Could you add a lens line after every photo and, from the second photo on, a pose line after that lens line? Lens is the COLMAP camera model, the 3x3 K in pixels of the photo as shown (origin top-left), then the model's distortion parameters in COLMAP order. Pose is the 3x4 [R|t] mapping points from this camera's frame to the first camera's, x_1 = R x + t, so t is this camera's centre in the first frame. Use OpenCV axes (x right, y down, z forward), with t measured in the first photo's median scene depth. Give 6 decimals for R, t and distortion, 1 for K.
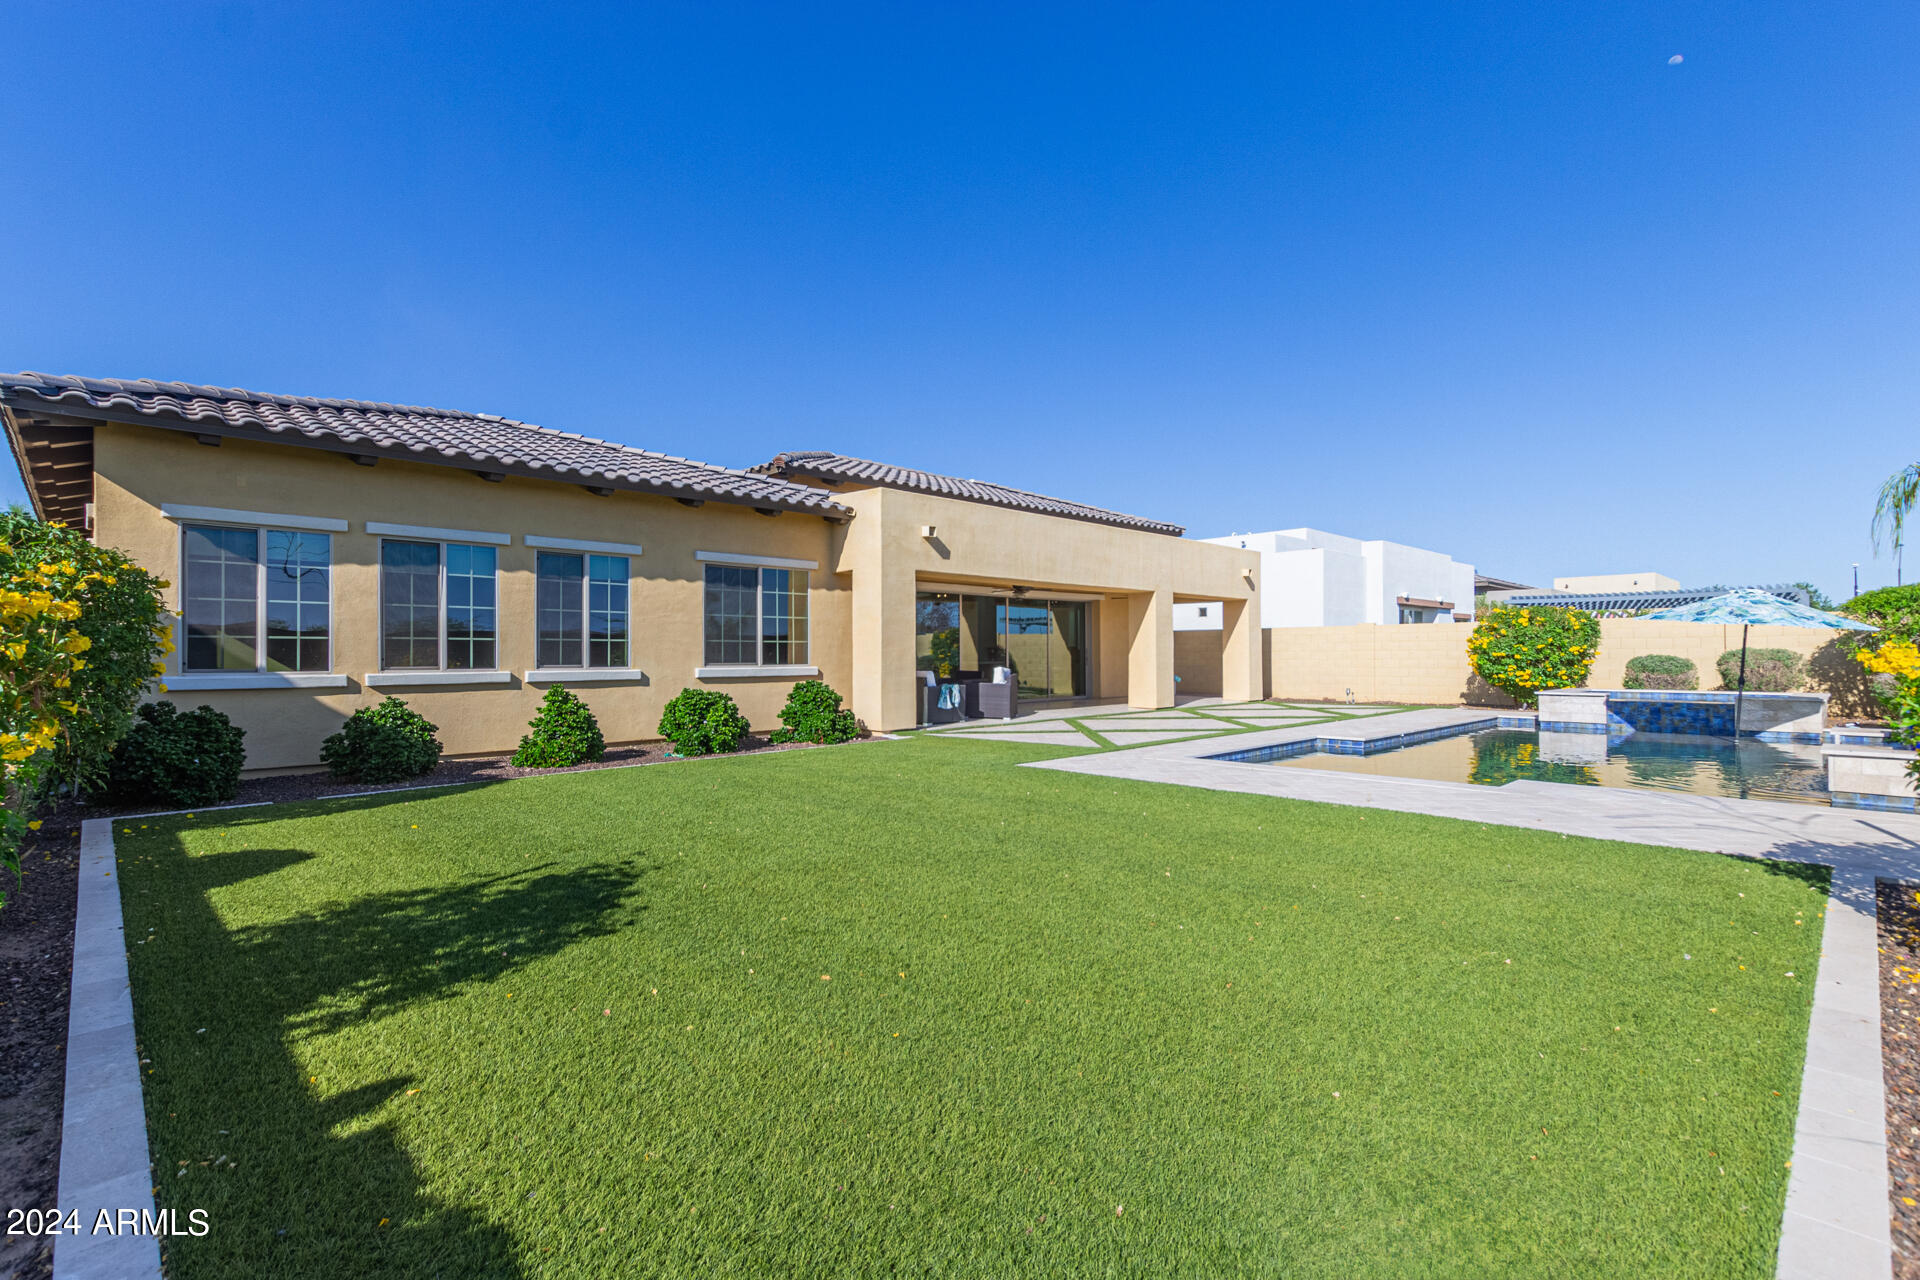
lens RADIAL K [[877.9, 0, 960.0], [0, 877.9, 640.0], [0, 0, 1]] dist [0.014392, -0.001122]
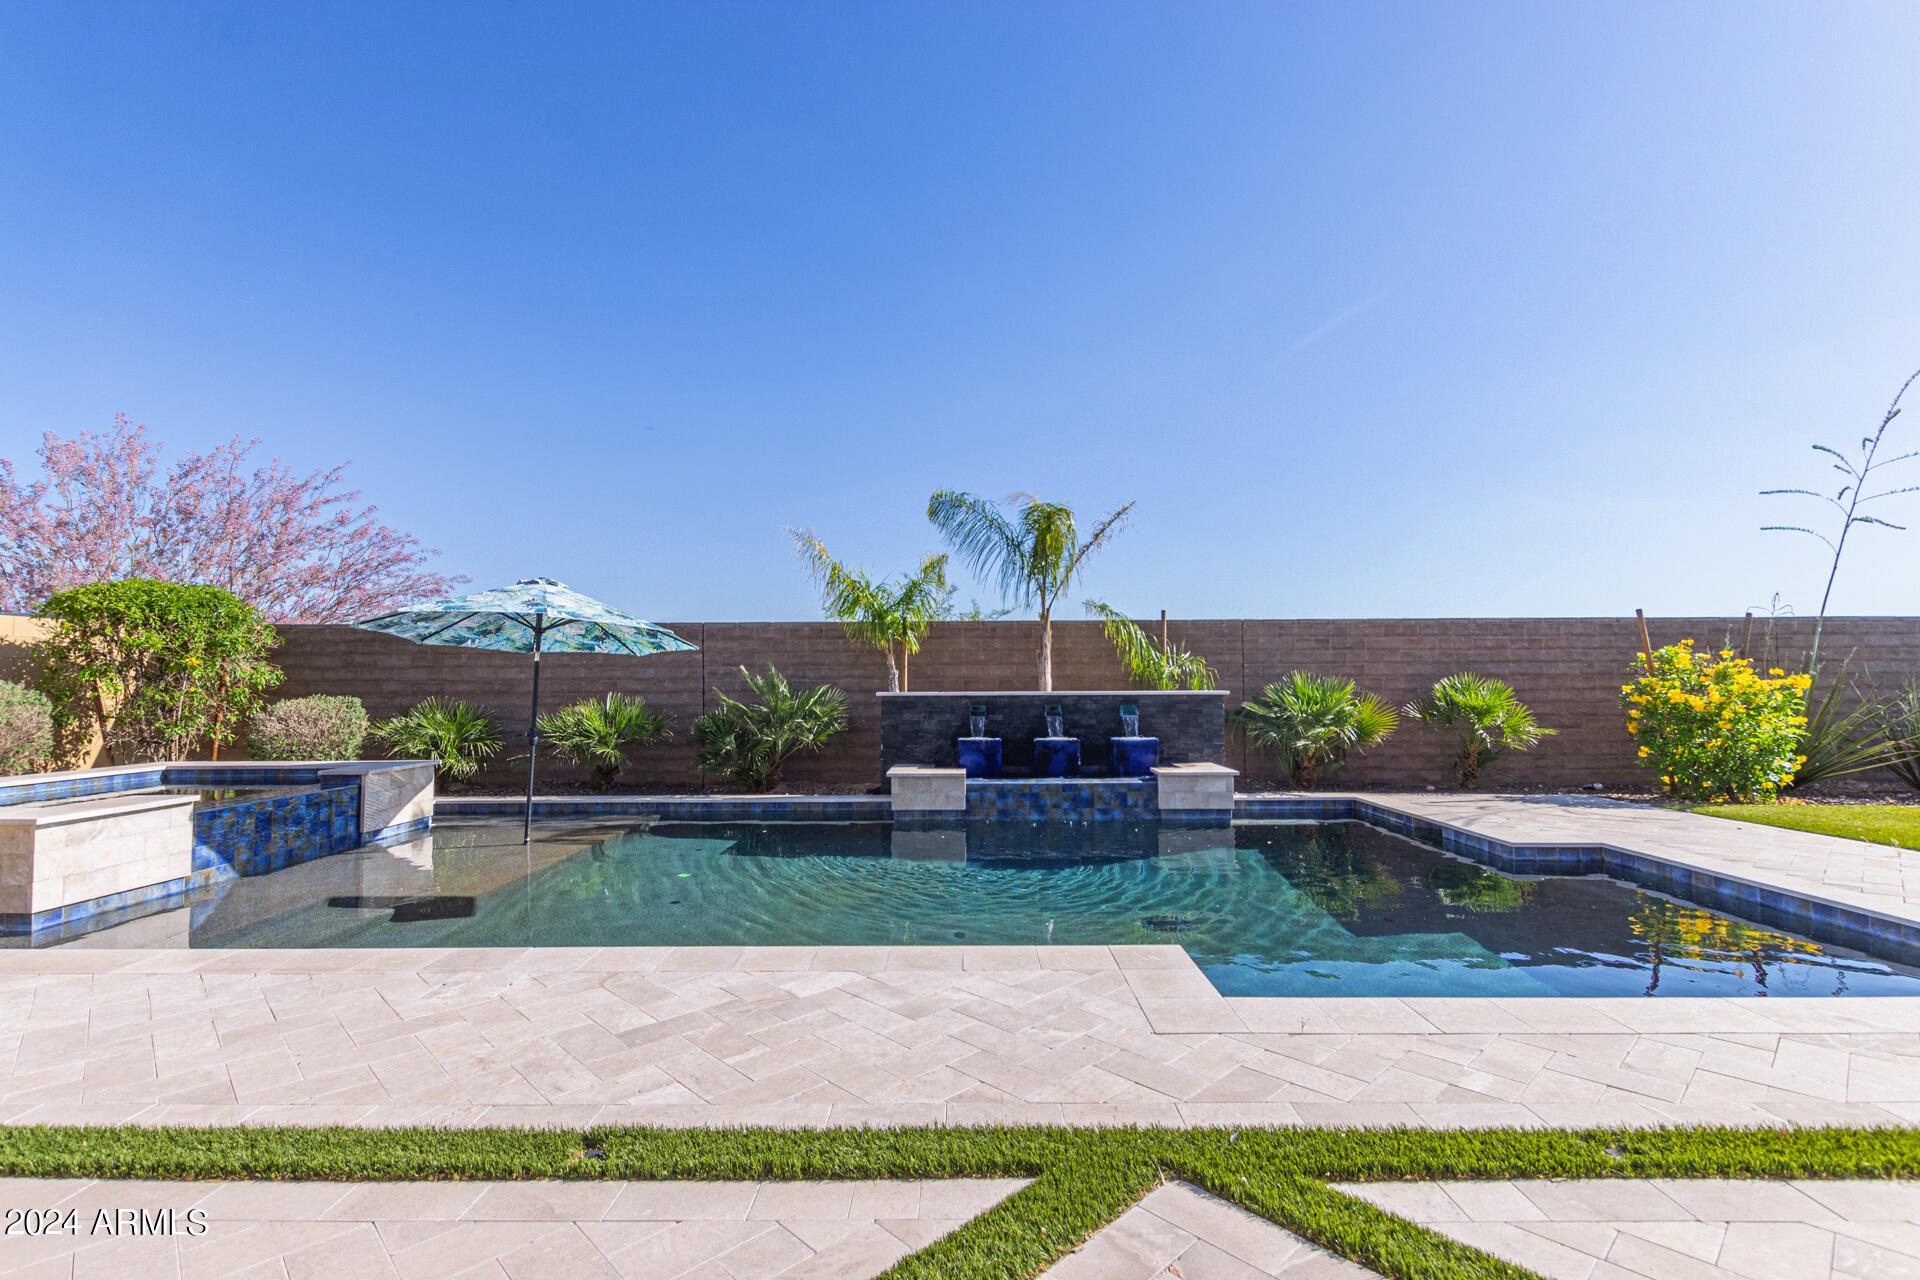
lens RADIAL K [[877.9, 0, 960.0], [0, 877.9, 640.0], [0, 0, 1]] dist [0.014392, -0.001122]
pose [[-0.703659, 0.040884, 0.709361, 0.186676], [-0.005356, 0.998010, -0.062833, 0.013698], [-0.710518, -0.048012, -0.702039, 0.850154]]
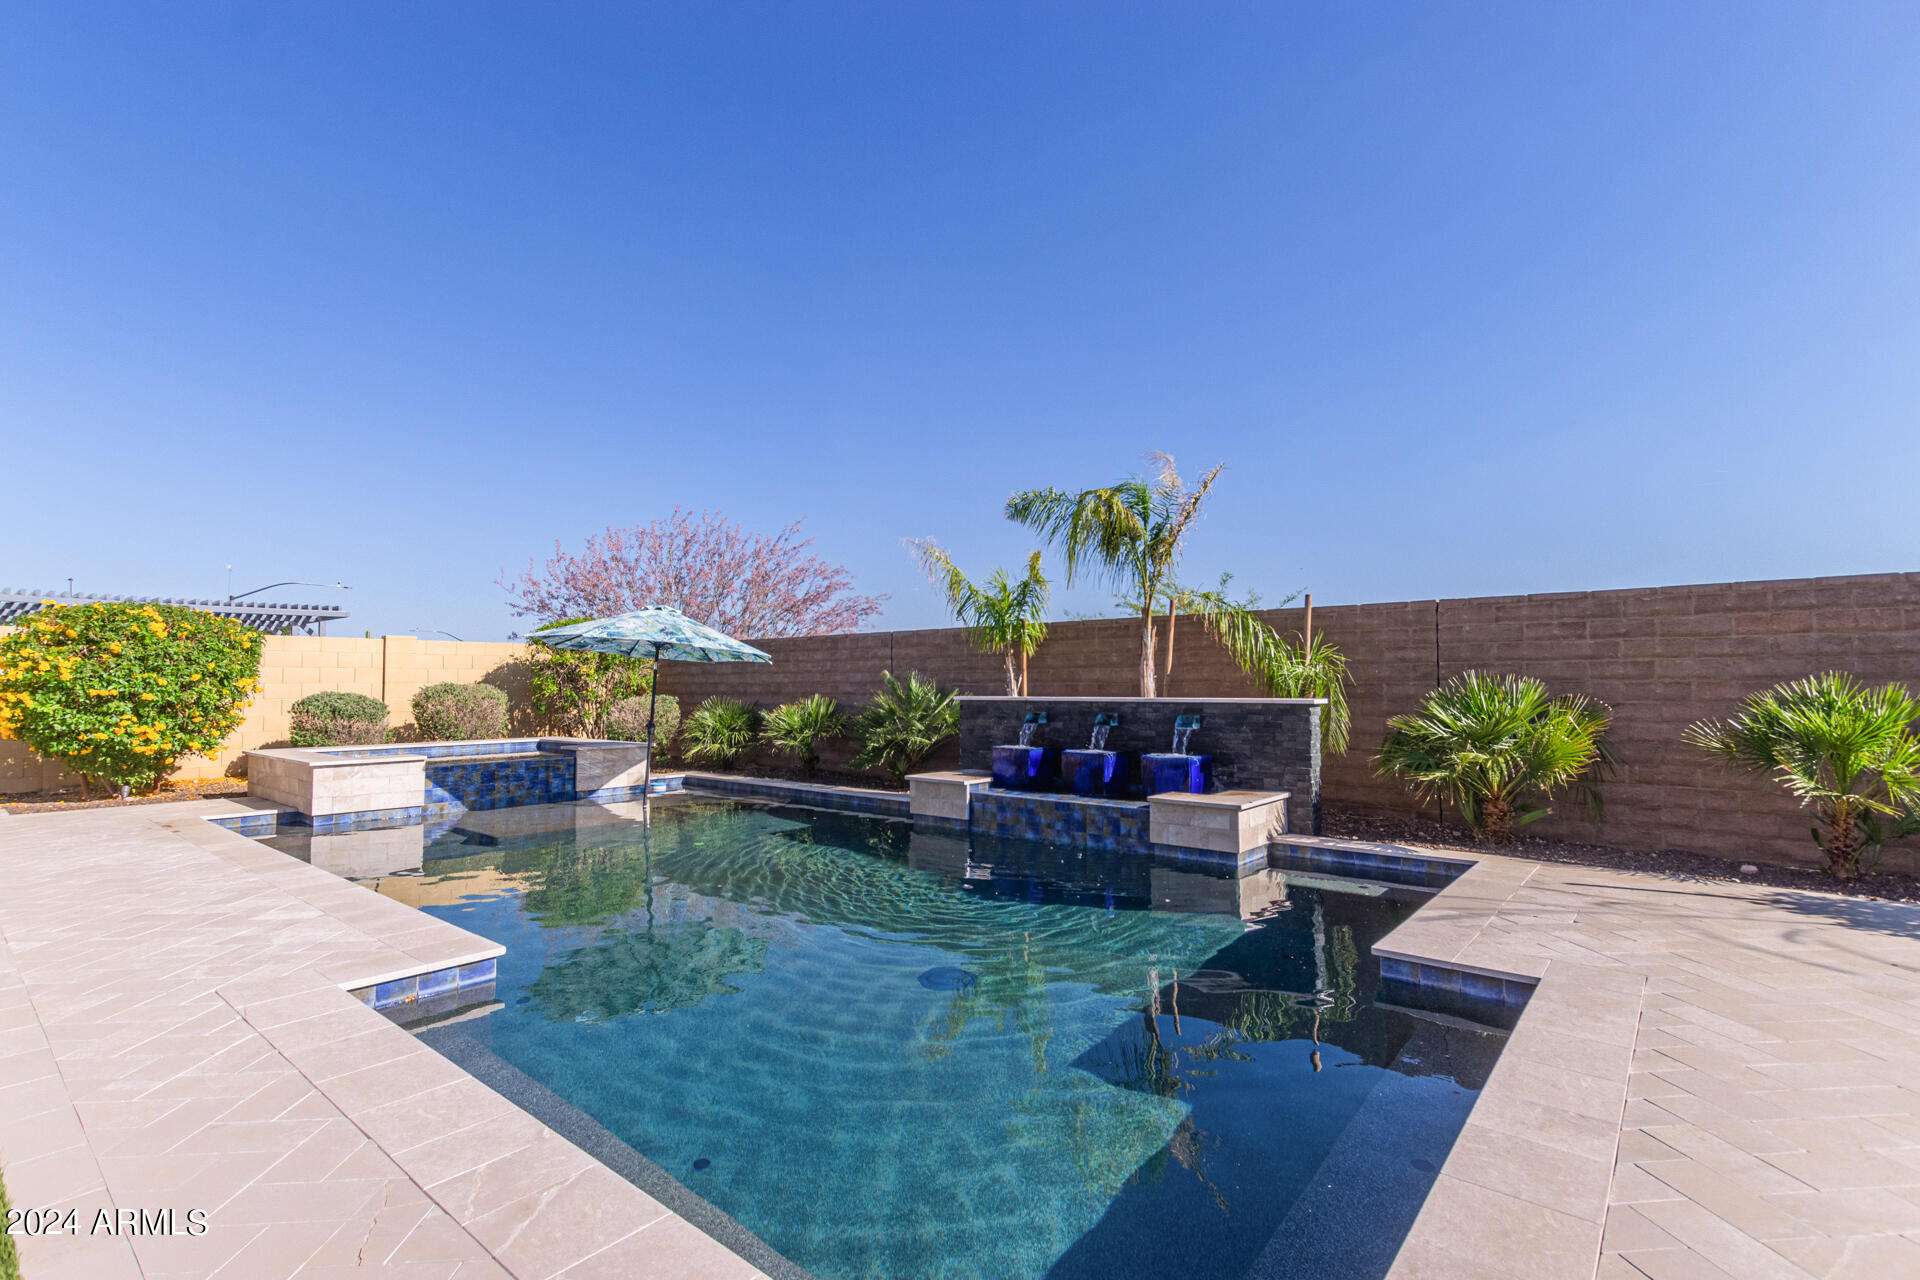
lens RADIAL K [[872.5, 0, 956.2], [0, 872.5, 636.5], [0, 0, 1]] dist [0.011936, 0.000599]
pose [[-0.092543, 0.059449, 0.993932, 0.072345], [-0.013853, 0.998043, -0.060985, 0.008287], [-0.995612, -0.019413, -0.091539, 0.567139]]
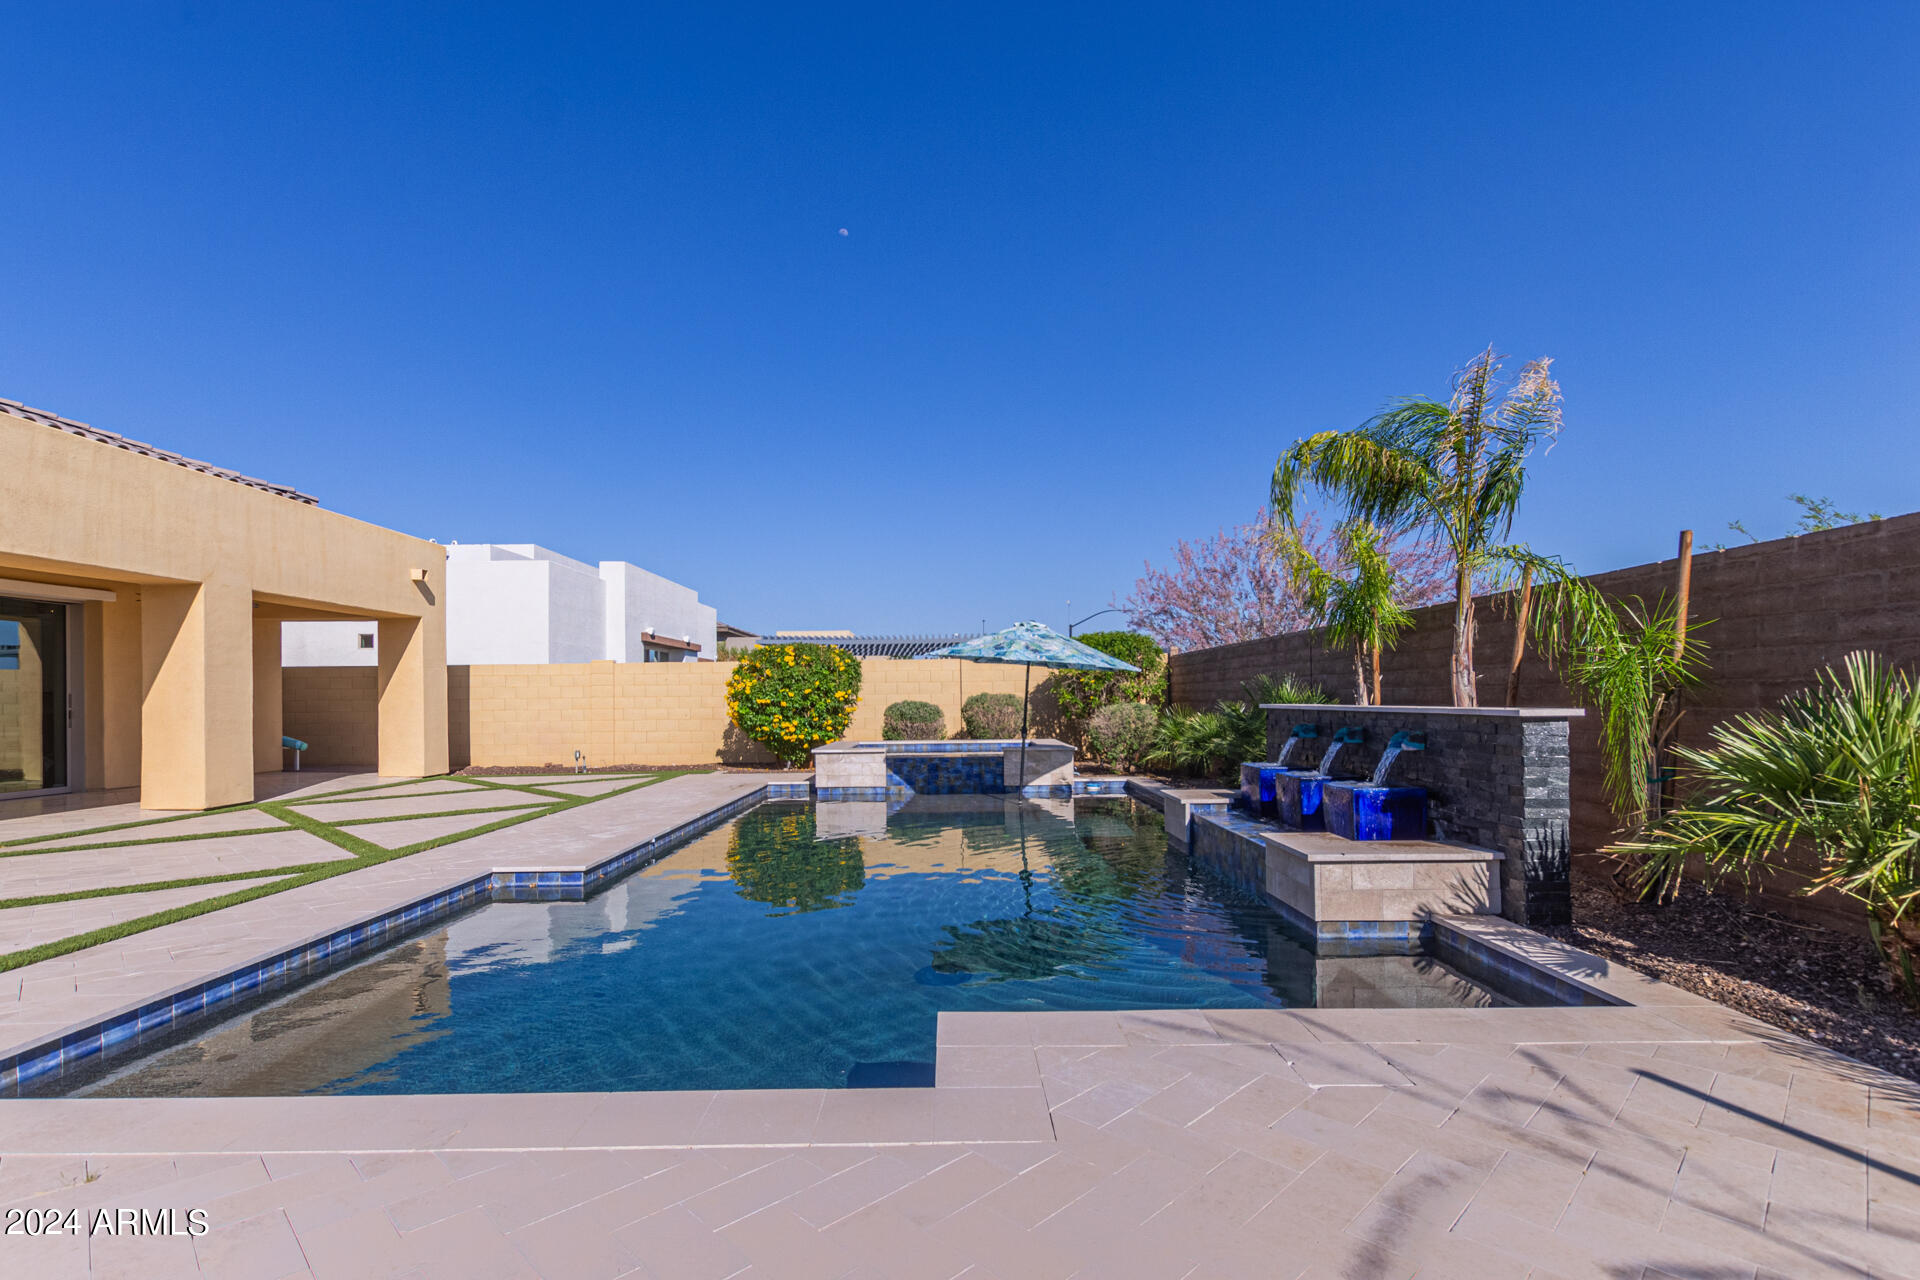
lens RADIAL K [[897.2, 0, 949.0], [0, 897.2, 693.4], [0, 0, 1]] dist [0.000174, 0.000103]
pose [[0.701998, 0.001439, 0.712178, 0.154261], [-0.005010, 0.999983, 0.002918, 0.005906], [-0.712162, -0.005617, 0.701993, 0.315749]]
